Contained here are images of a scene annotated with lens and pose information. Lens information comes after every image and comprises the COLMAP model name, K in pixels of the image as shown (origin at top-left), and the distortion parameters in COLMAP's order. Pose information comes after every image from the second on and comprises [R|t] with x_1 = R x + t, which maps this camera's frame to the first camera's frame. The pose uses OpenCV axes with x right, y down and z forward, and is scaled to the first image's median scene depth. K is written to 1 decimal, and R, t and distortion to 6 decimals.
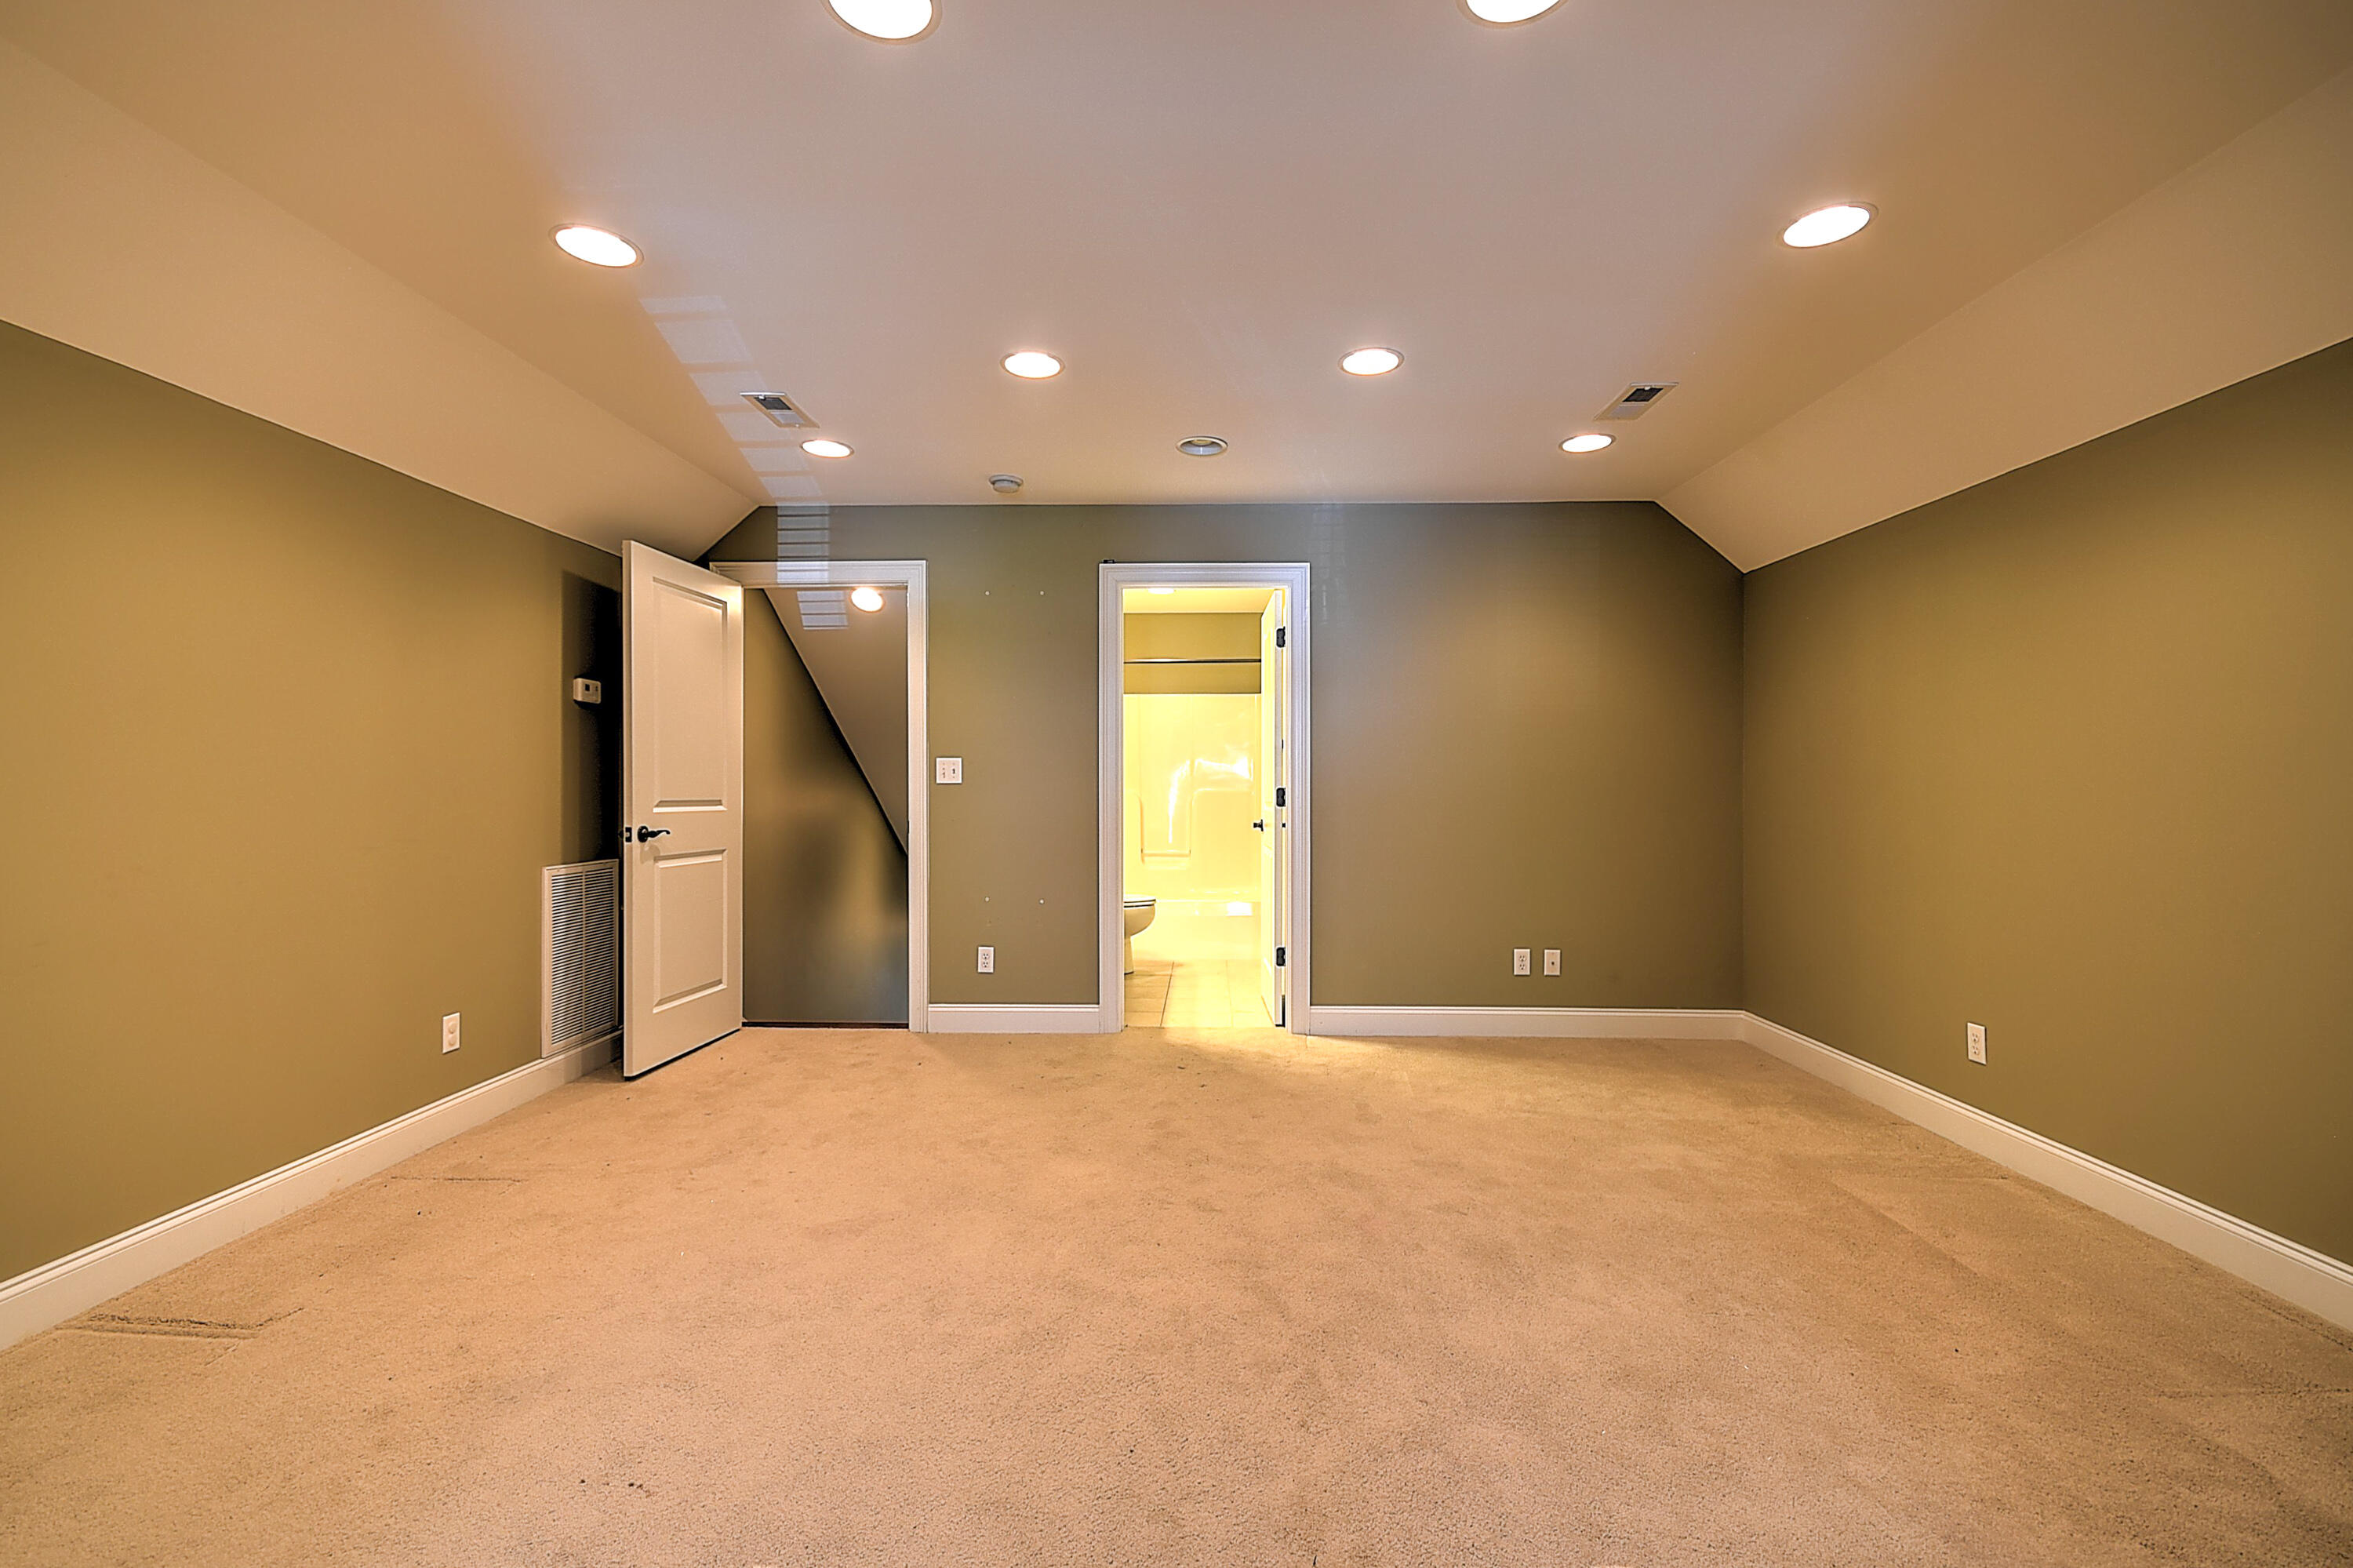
lens RADIAL K [[1027.0, 0, 1178.7], [0, 1027.0, 787.4], [0, 0, 1]] dist [-0.003714, -0.000411]
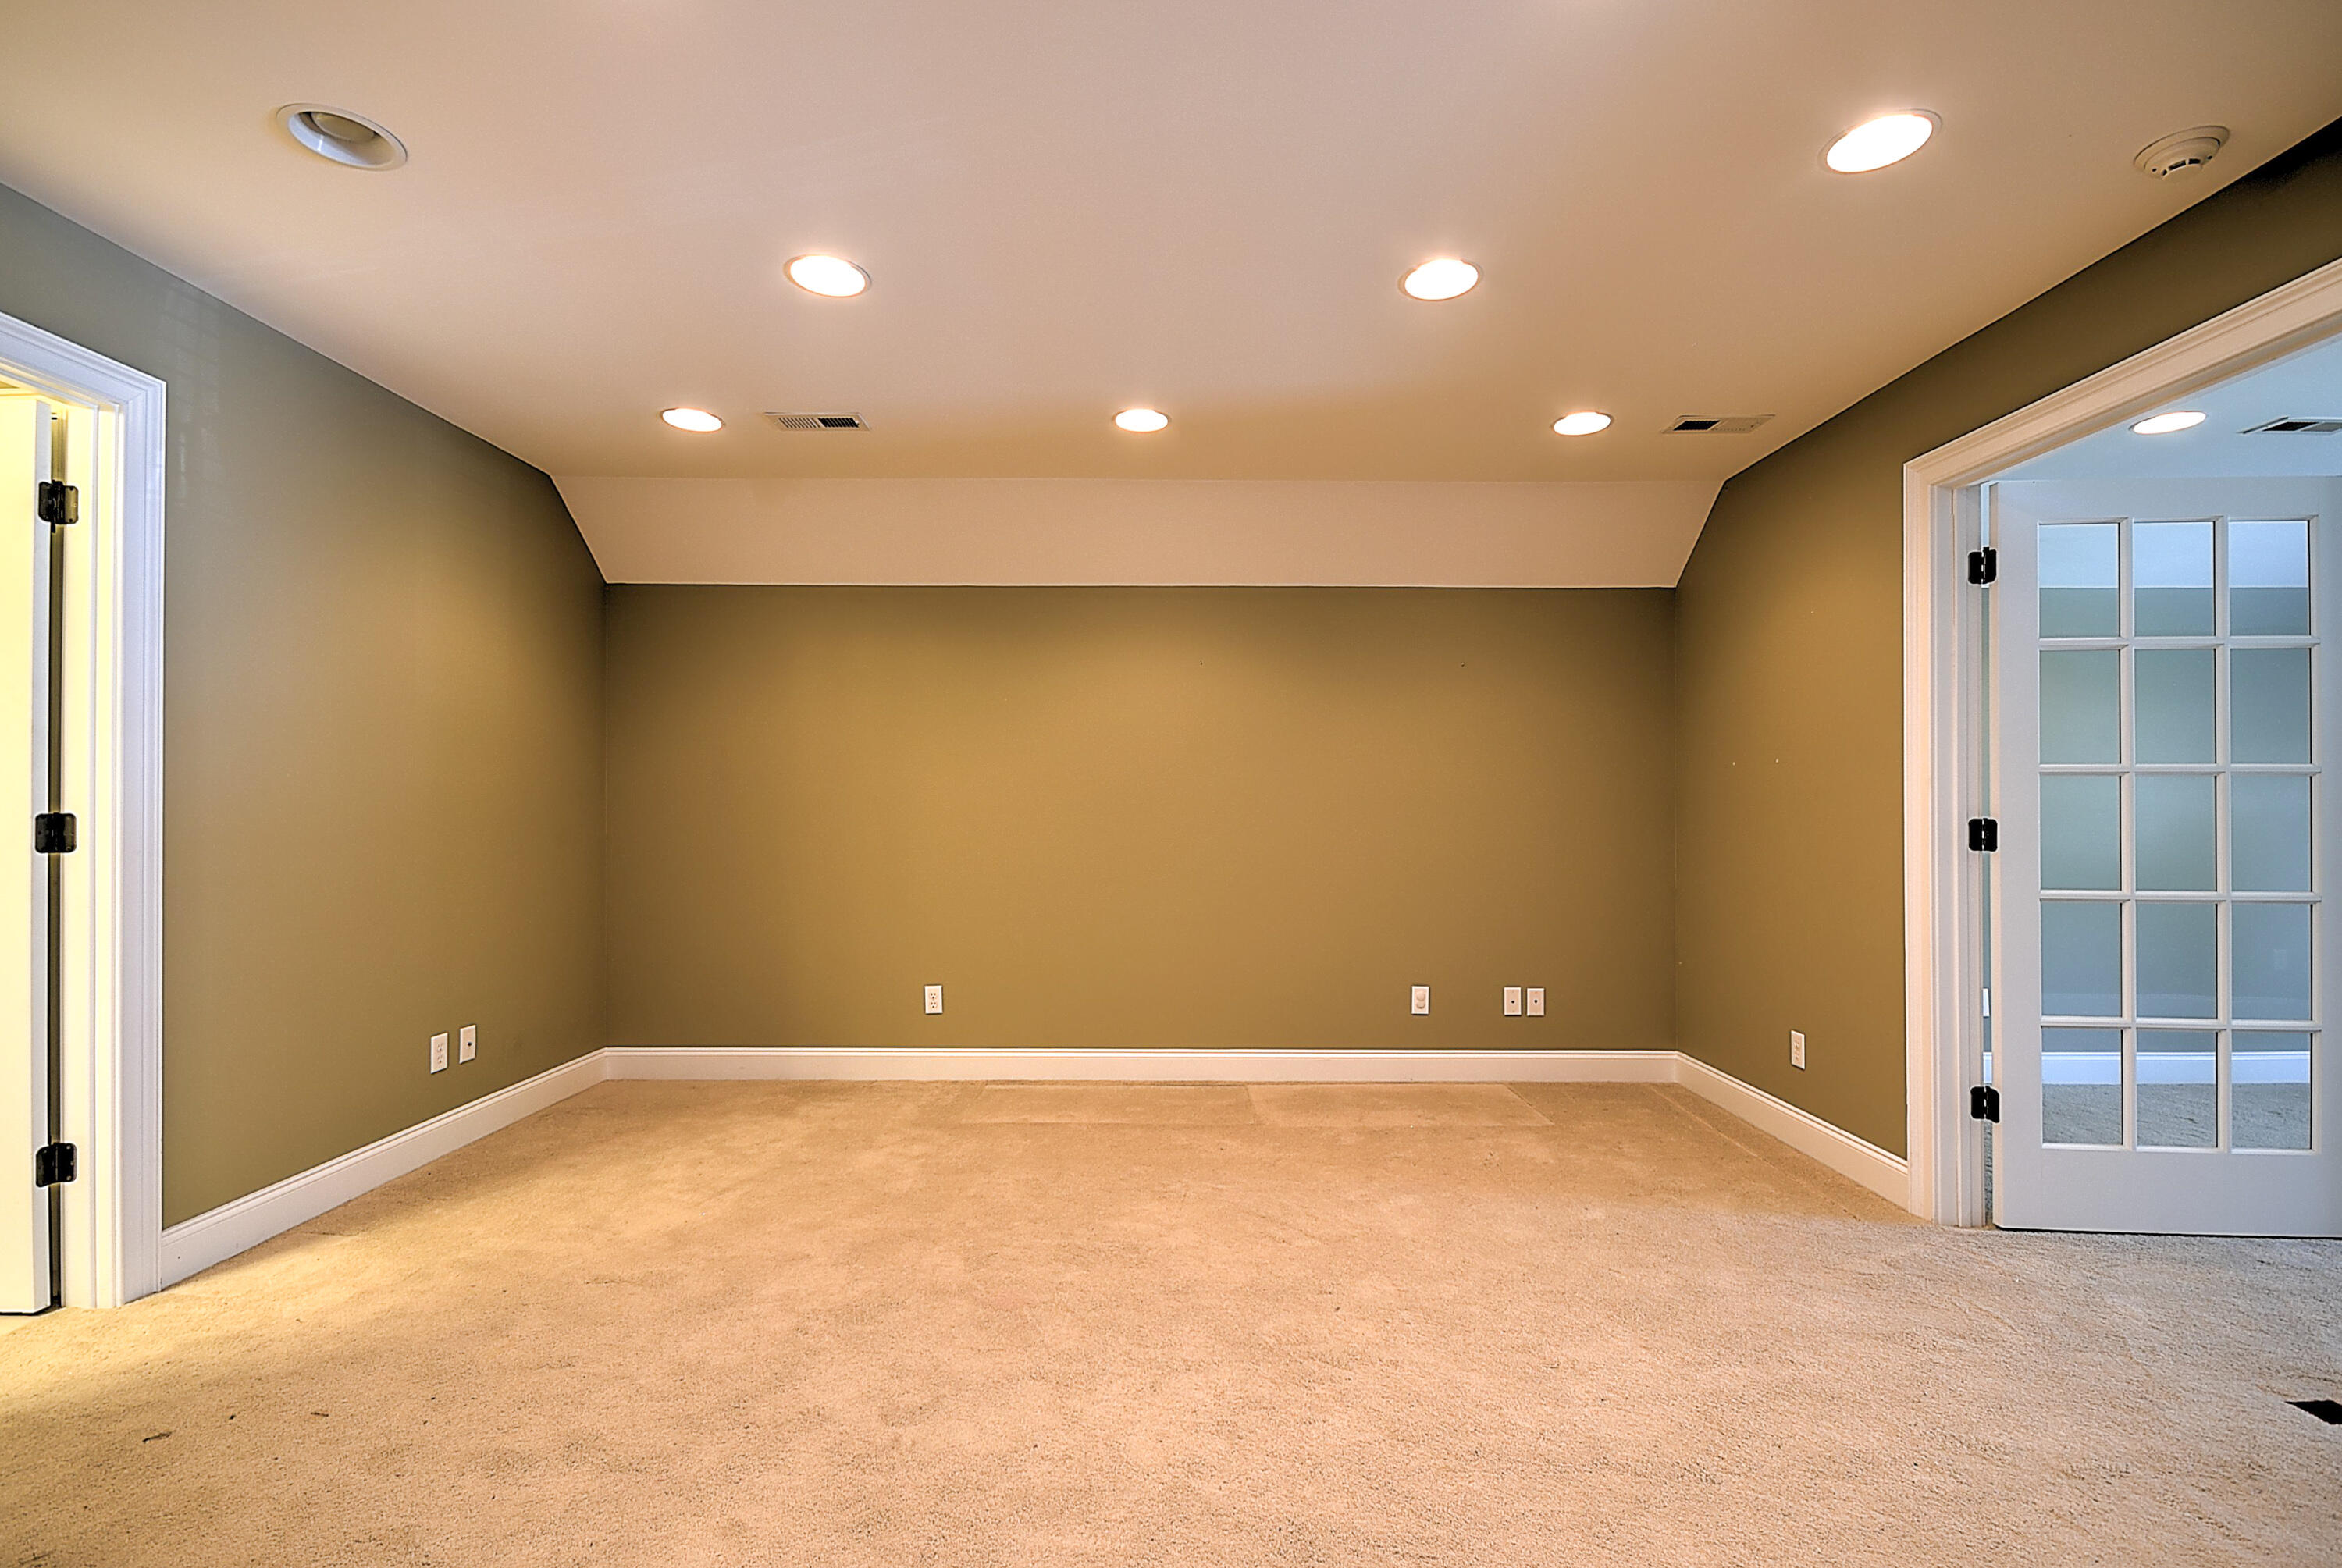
lens RADIAL K [[1048.0, 0, 1170.2], [0, 1048.0, 786.6], [0, 0, 1]] dist [-0.004185, -0.001114]
pose [[-0.025810, 0.014579, 0.999561, -0.533863], [0.003609, 0.999888, -0.014490, -0.006678], [-0.999660, 0.003233, -0.025860, 0.640512]]
